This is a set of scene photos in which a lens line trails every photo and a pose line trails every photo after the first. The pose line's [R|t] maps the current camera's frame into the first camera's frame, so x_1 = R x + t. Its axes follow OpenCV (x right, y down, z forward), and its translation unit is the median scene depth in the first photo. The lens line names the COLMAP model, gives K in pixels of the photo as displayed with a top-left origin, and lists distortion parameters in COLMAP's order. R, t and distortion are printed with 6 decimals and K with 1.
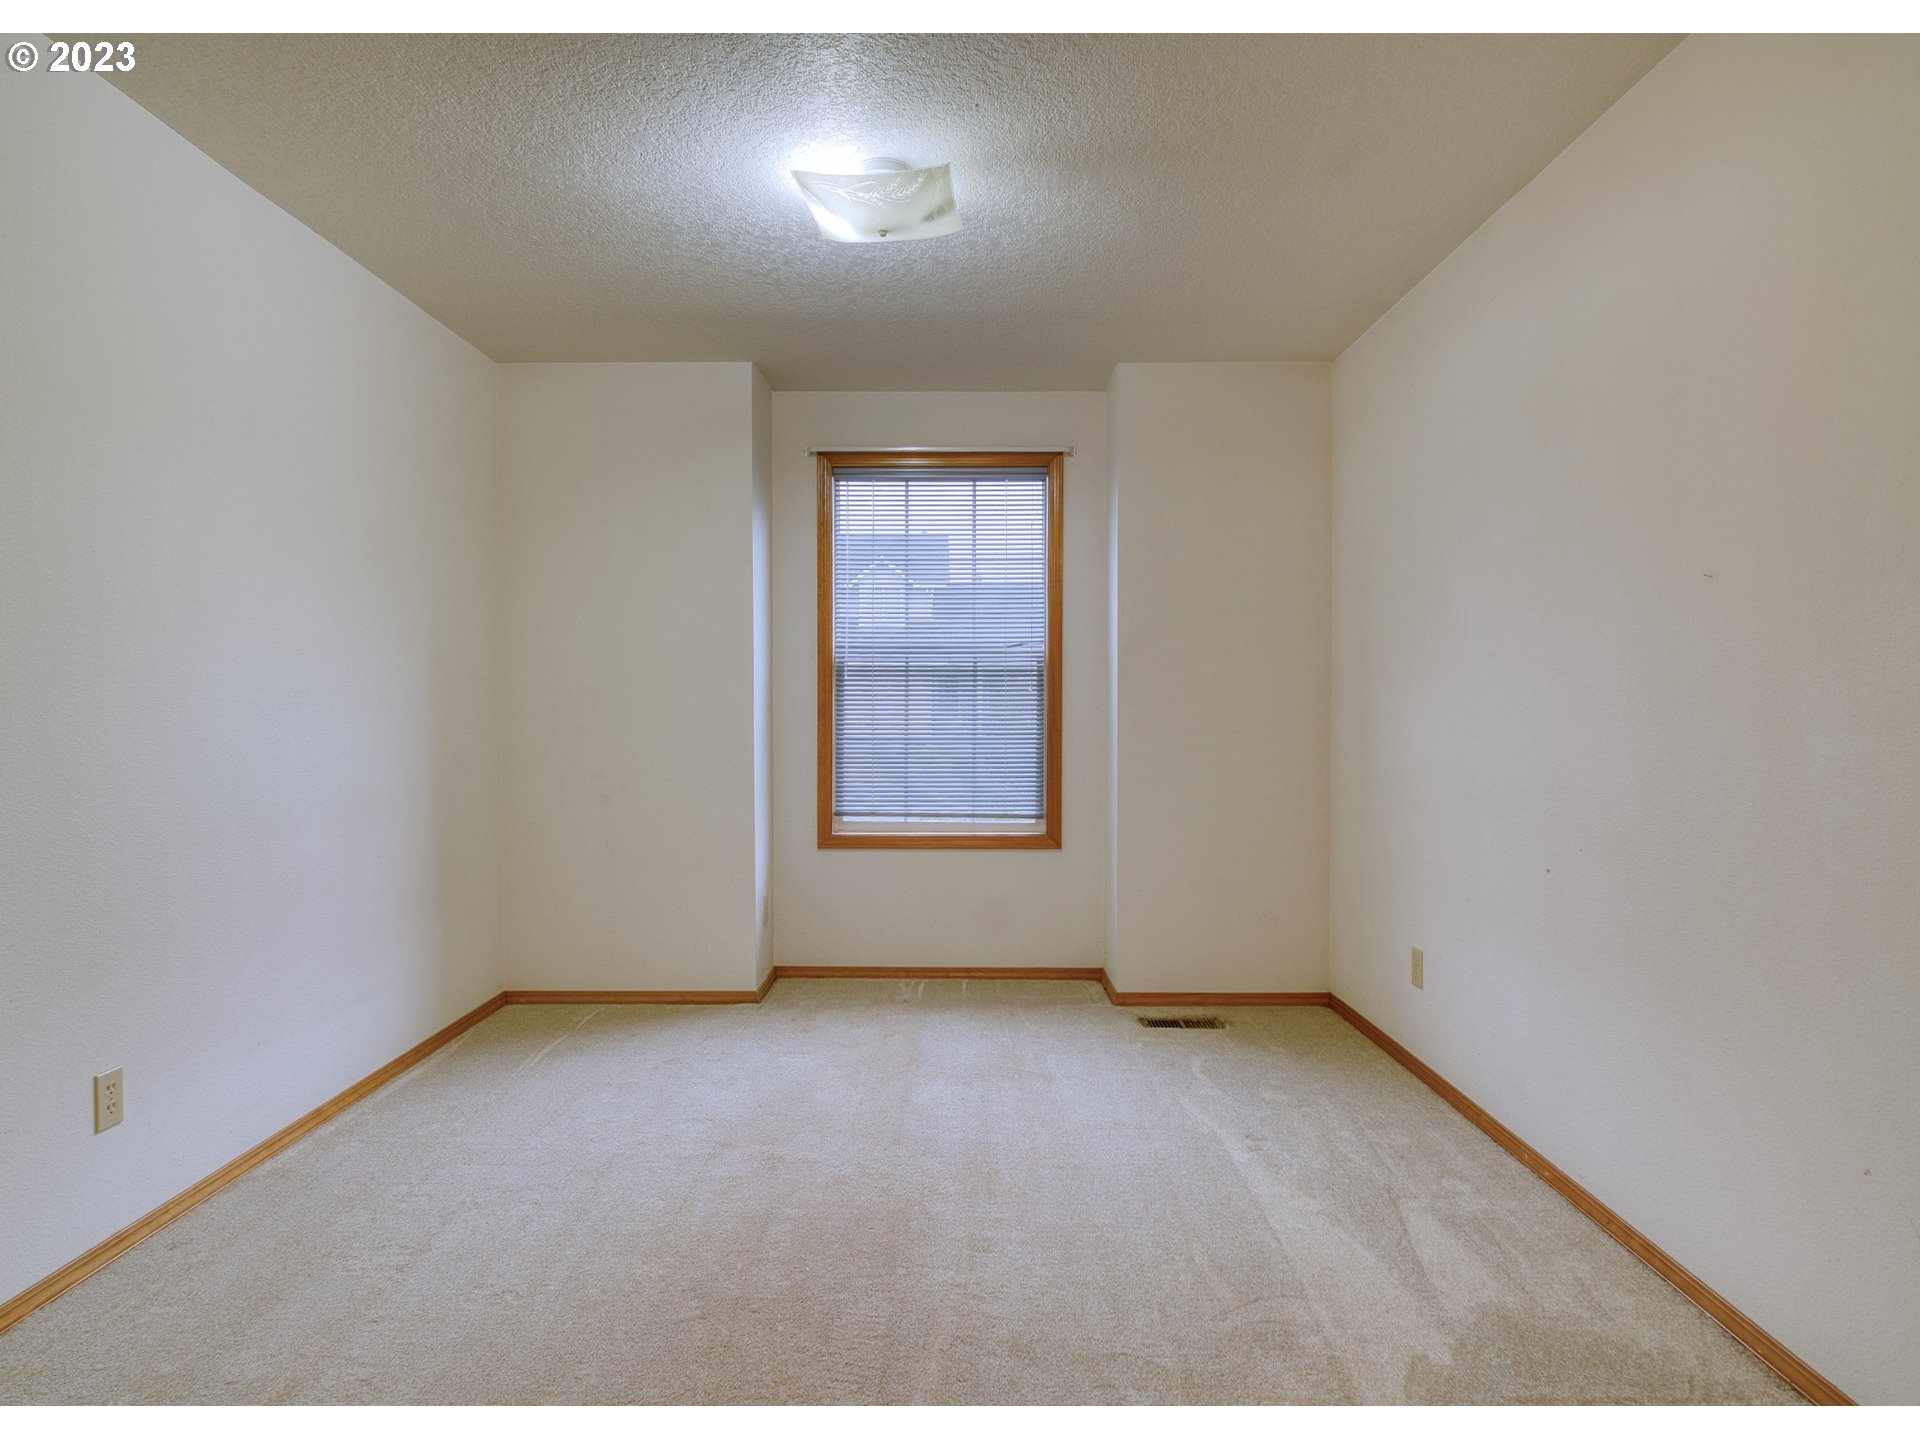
lens RADIAL K [[1021.1, 0, 911.8], [0, 1021.1, 707.8], [0, 0, 1]] dist [0.000616, 0.000976]
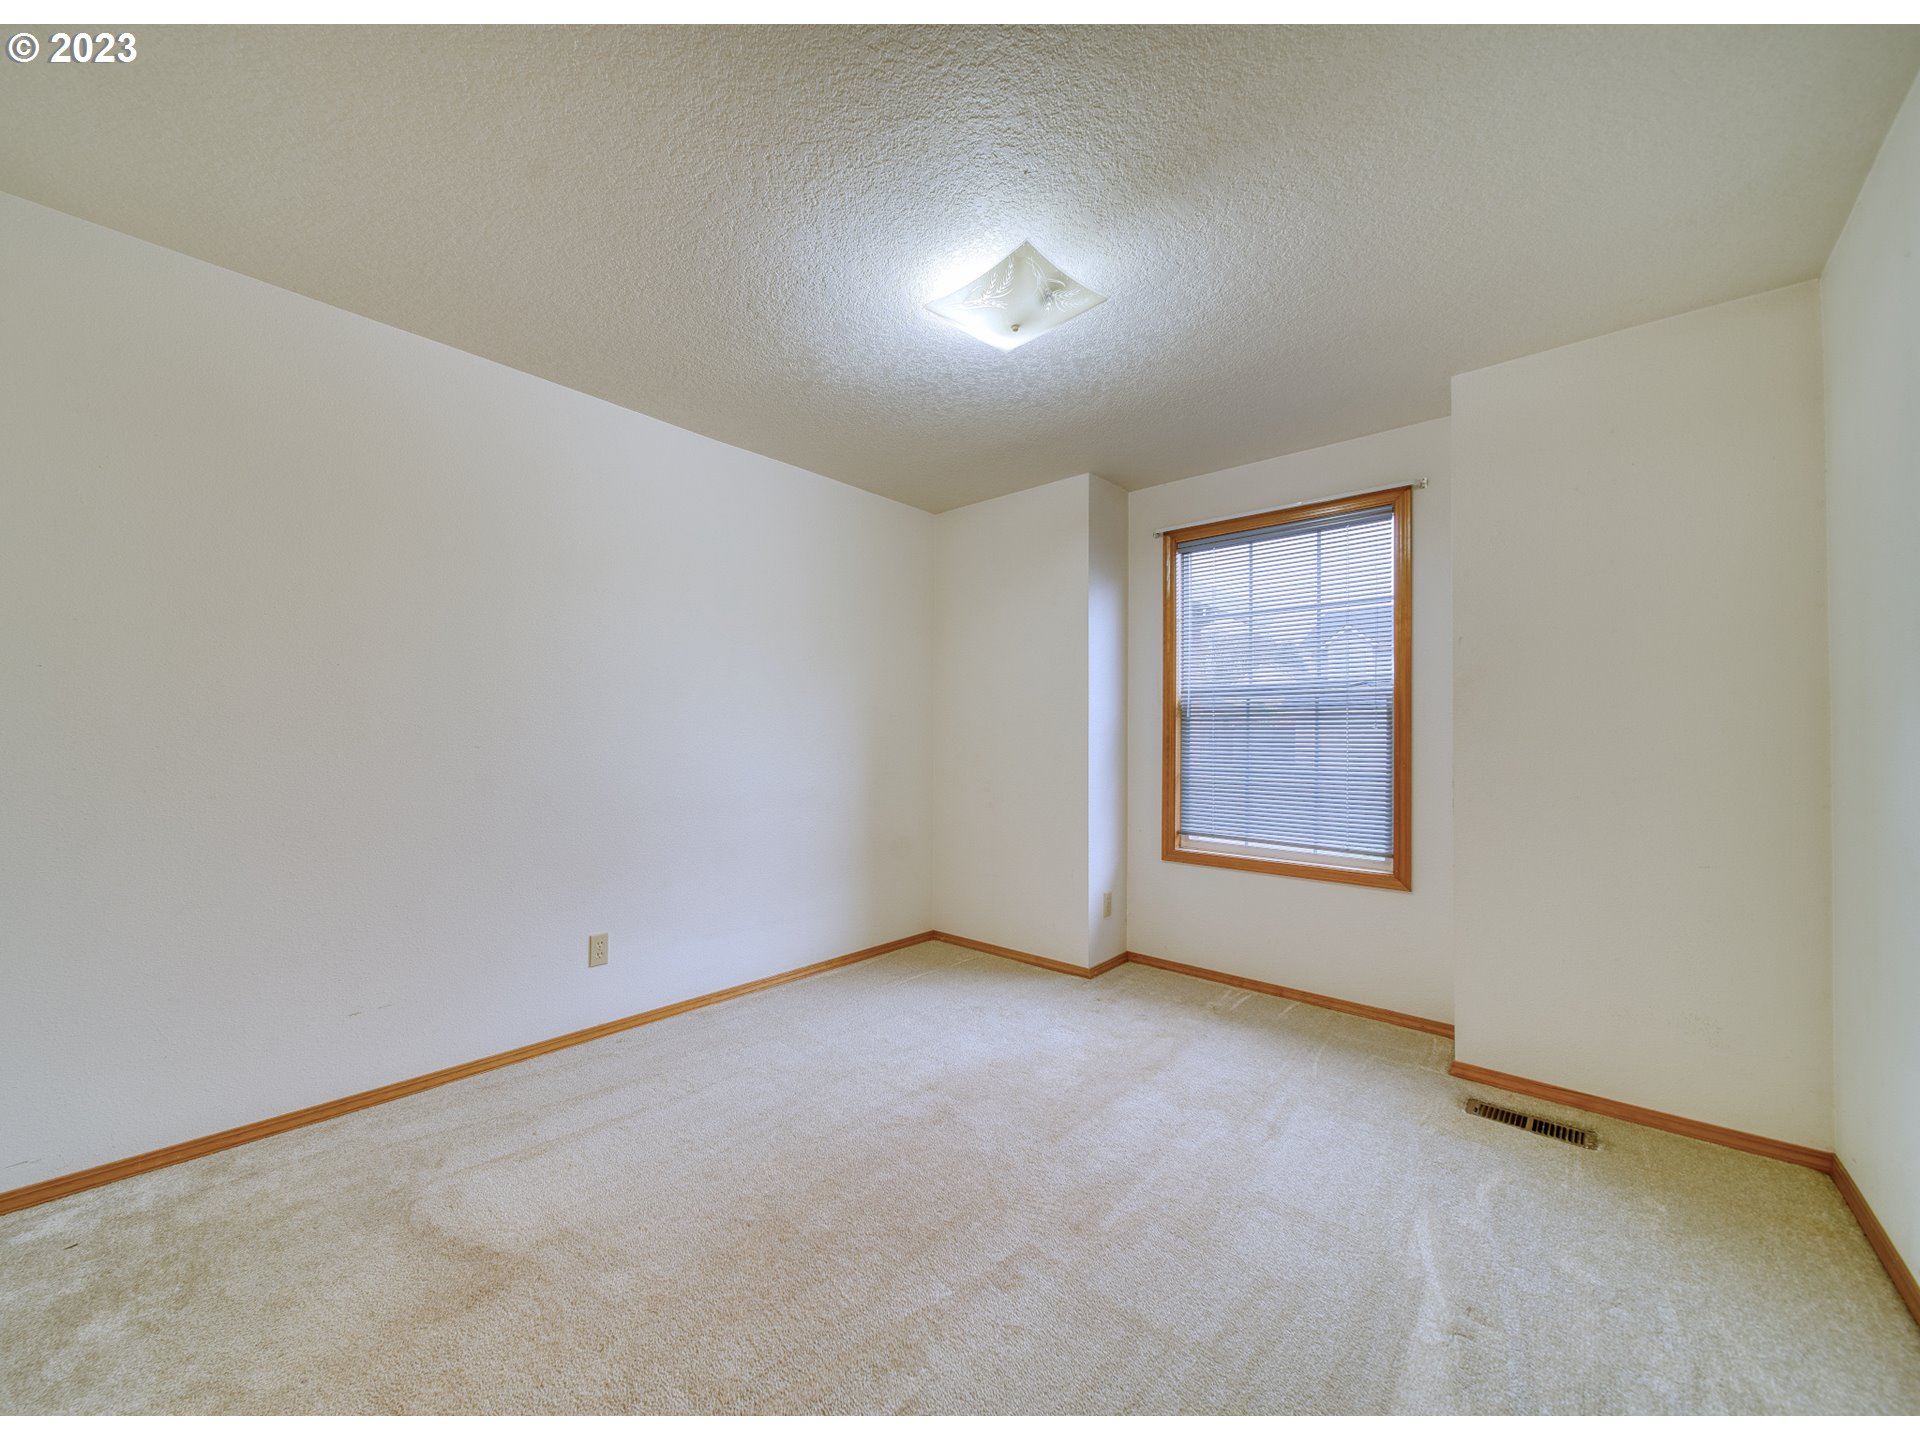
lens RADIAL K [[675.3, 0, 969.2], [0, 675.3, 720.4], [0, 0, 1]] dist [-0.001954, -0.000619]
pose [[0.760090, -0.009295, -0.649752, 0.256986], [-0.011154, 0.999564, -0.027347, -0.002272], [0.649722, 0.028034, 0.759654, 0.247566]]
